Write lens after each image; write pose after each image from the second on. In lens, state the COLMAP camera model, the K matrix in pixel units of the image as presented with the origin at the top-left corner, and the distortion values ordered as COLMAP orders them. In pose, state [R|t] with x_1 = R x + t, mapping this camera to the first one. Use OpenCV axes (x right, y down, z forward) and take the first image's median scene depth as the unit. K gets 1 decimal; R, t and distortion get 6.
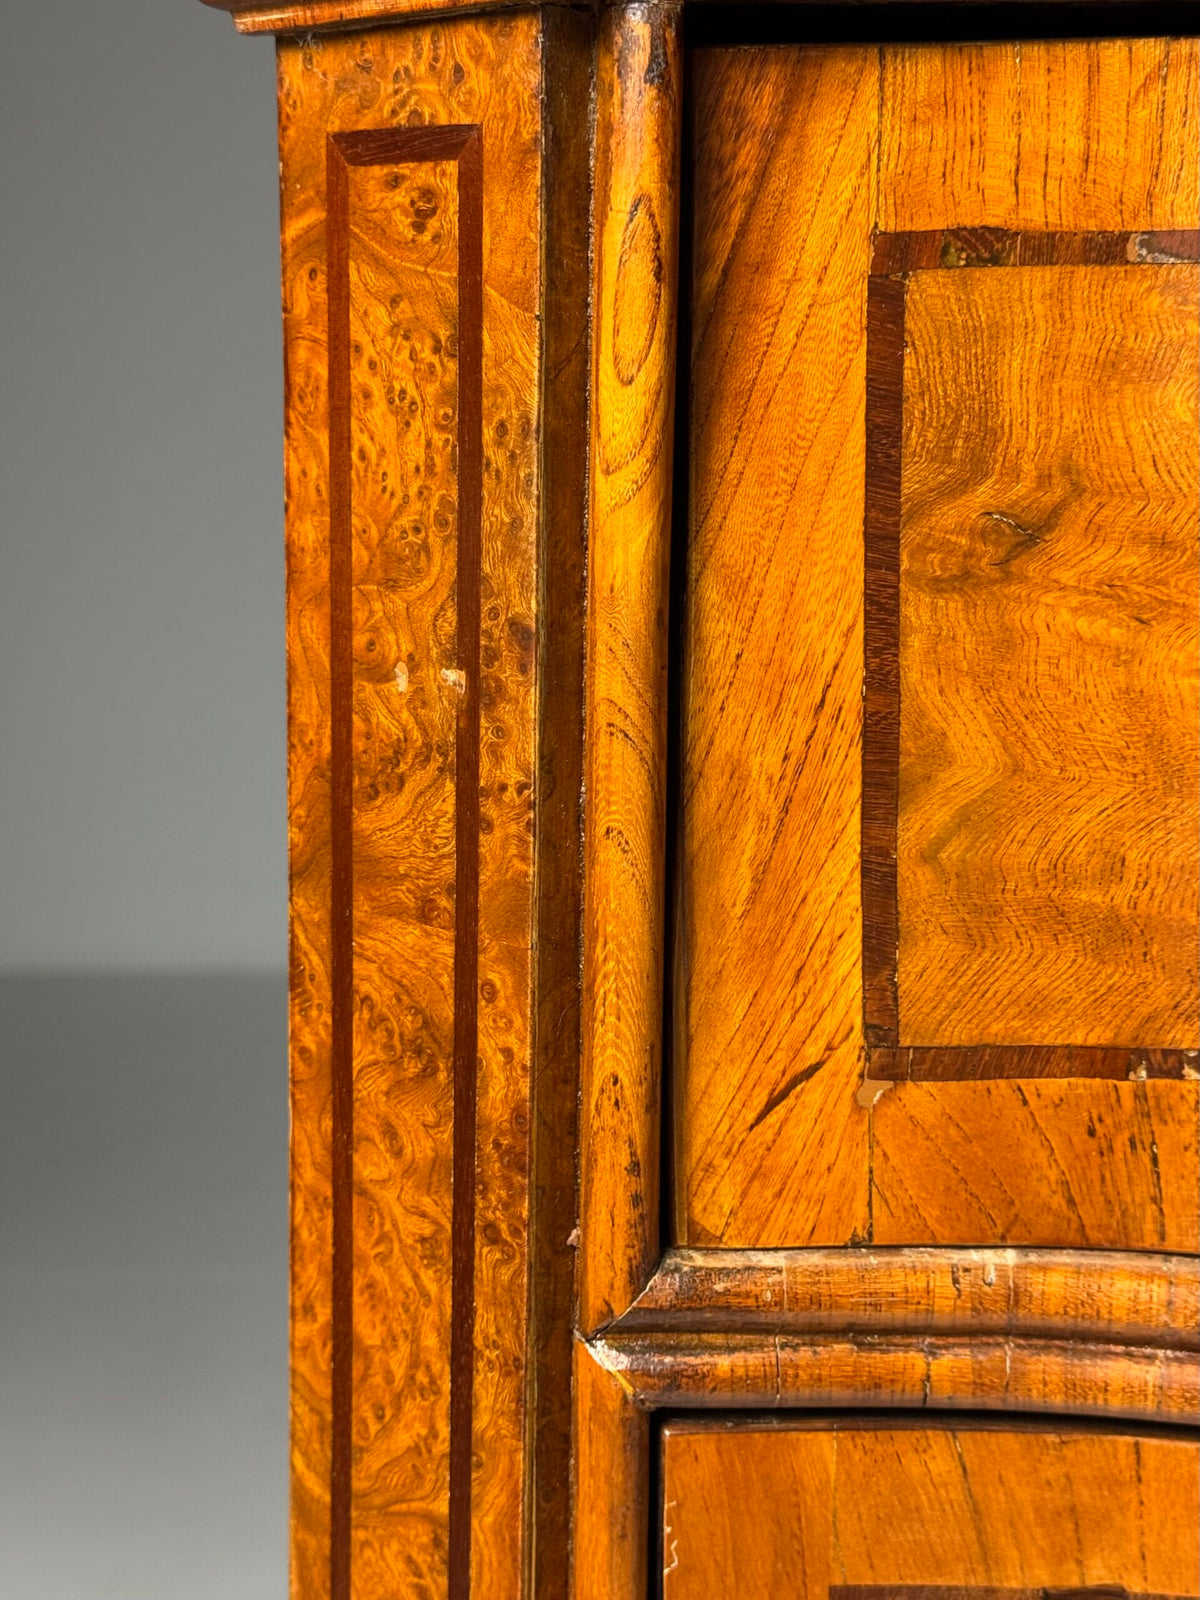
lens RADIAL K [[2415.5, 0, 597.2], [0, 2415.5, 814.0], [0, 0, 1]] dist [0.141738, 0.056885]
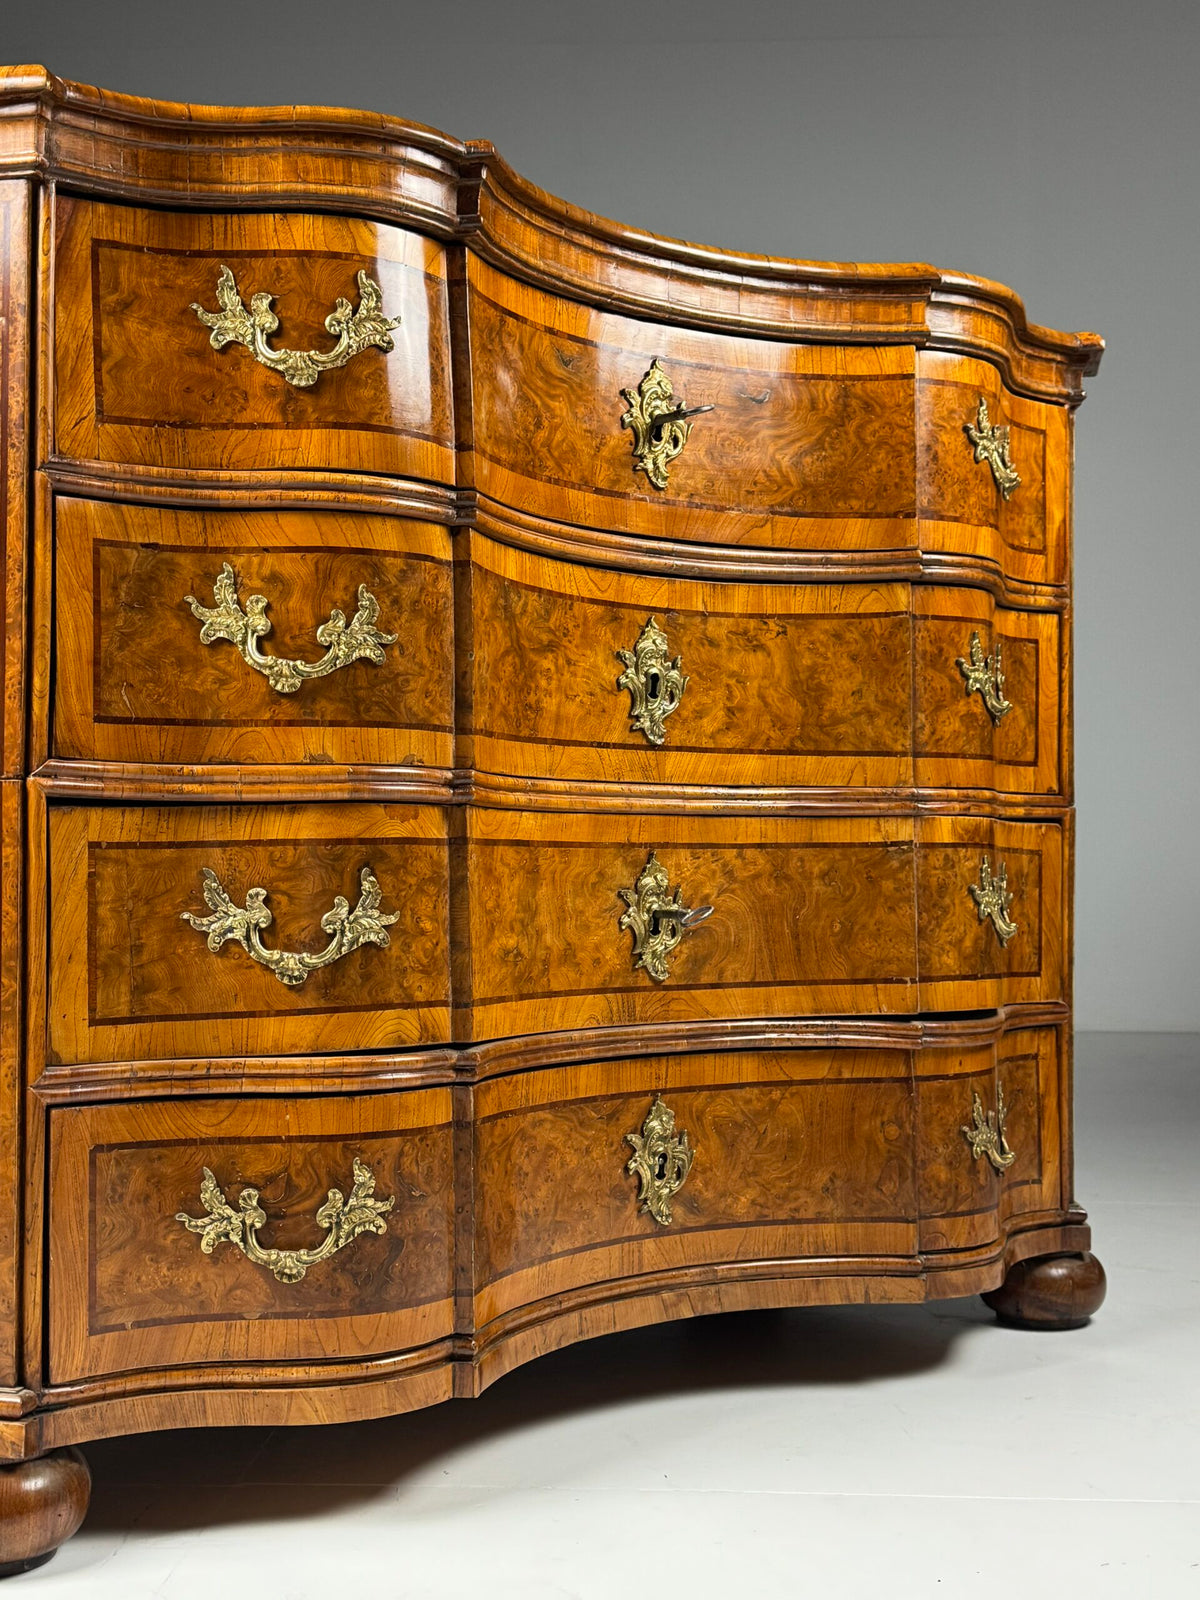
lens RADIAL K [[1908.6, 0, 598.7], [0, 1908.6, 805.7], [0, 0, 1]] dist [0.175475, -0.312279]
pose [[0.839992, 0.004136, 0.542584, -1.067795], [0.099830, 0.981722, -0.162034, 1.503152], [-0.533337, 0.190274, 0.824226, -2.352419]]
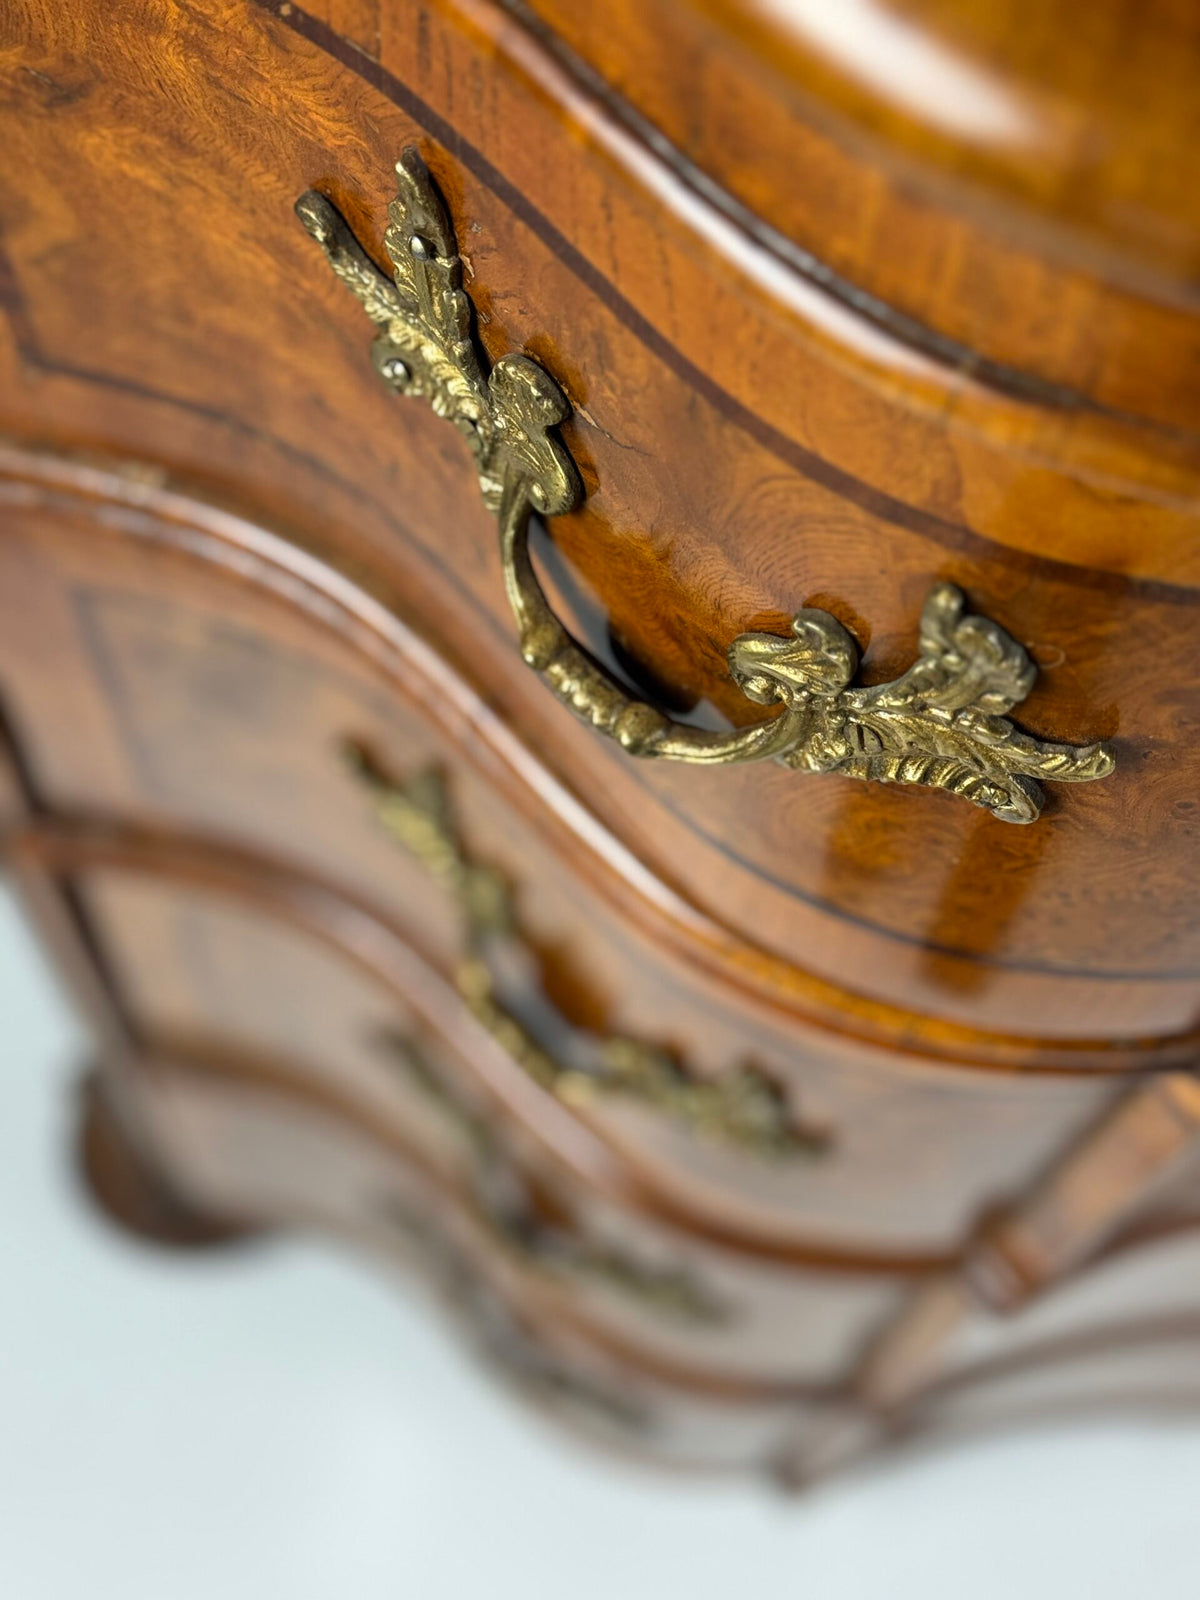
lens RADIAL K [[2259.6, 0, 560.5], [0, 2259.6, 802.7], [0, 0, 1]] dist [0.147496, -0.115901]
pose [[0.963864, 0.258739, -0.063399, 0.516012], [-0.088962, 0.536961, 0.838903, -0.789249], [0.251100, -0.802949, 0.540576, 0.258527]]
